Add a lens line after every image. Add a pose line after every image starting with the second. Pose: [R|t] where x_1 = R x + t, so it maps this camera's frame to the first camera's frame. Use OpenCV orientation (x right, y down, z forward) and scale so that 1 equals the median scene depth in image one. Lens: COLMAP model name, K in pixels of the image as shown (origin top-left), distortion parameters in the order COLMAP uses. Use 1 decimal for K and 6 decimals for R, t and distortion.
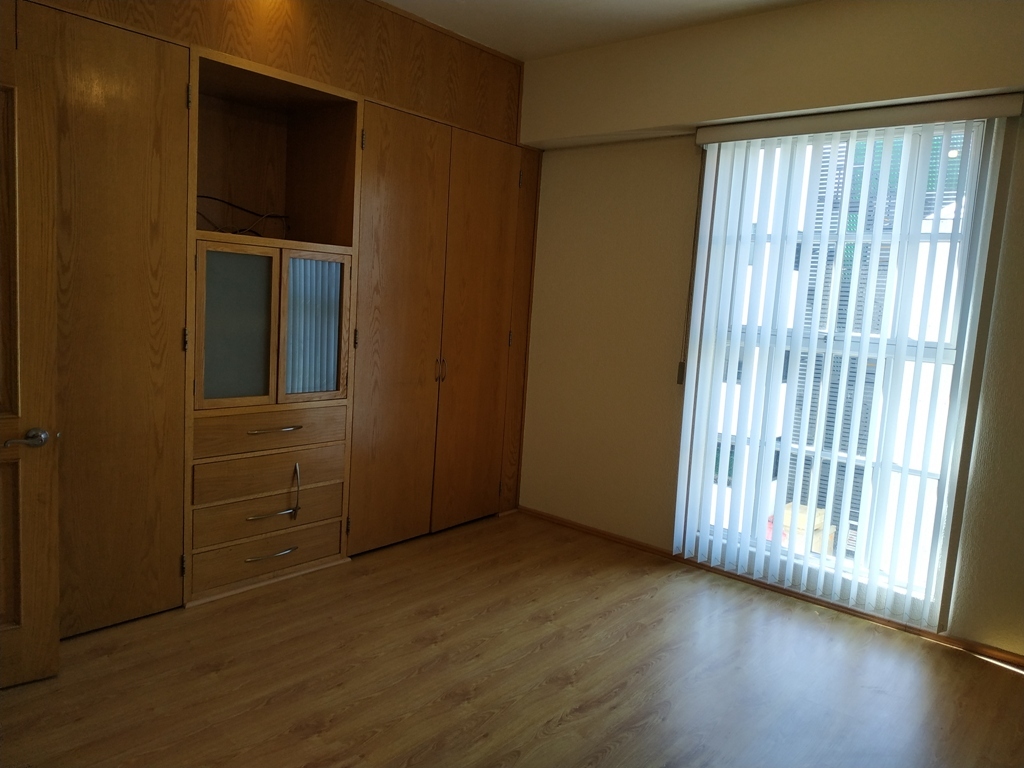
lens RADIAL K [[742.5, 0, 512.0], [0, 742.5, 384.0], [0, 0, 1]] dist [-0.002431, -0.000244]
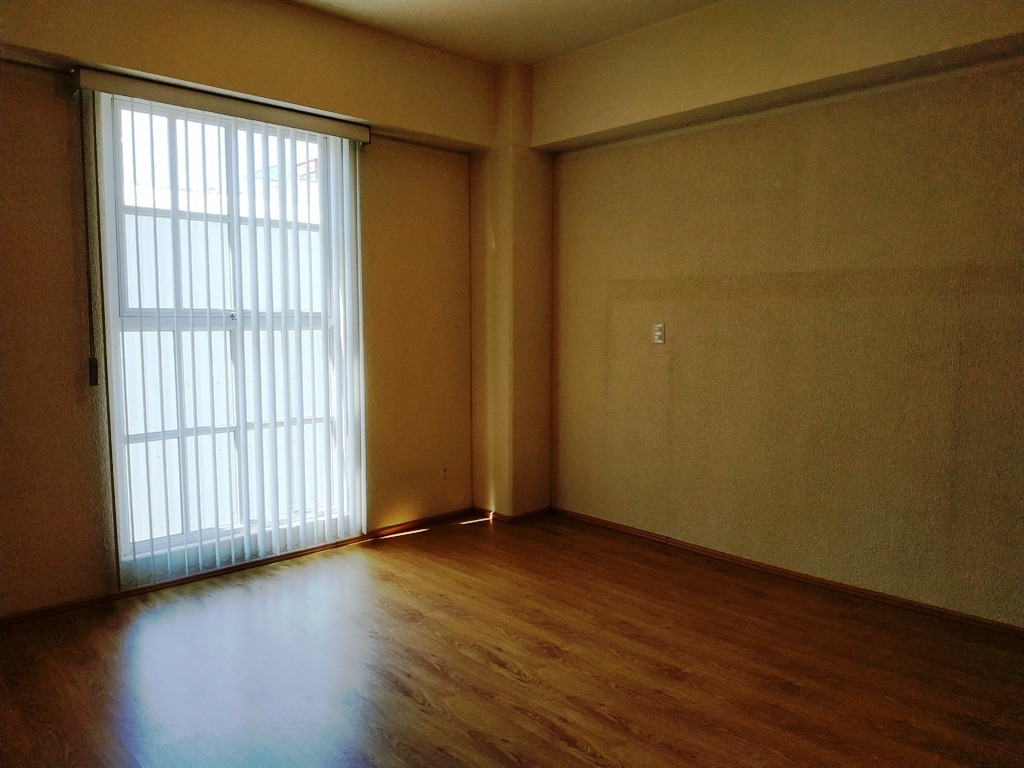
lens RADIAL K [[742.5, 0, 512.0], [0, 742.5, 384.0], [0, 0, 1]] dist [-0.002431, -0.000244]
pose [[0.094205, -0.161624, 0.982346, -0.570344], [0.105604, 0.982789, 0.151569, -0.085085], [-0.989936, 0.089461, 0.109652, 0.505919]]
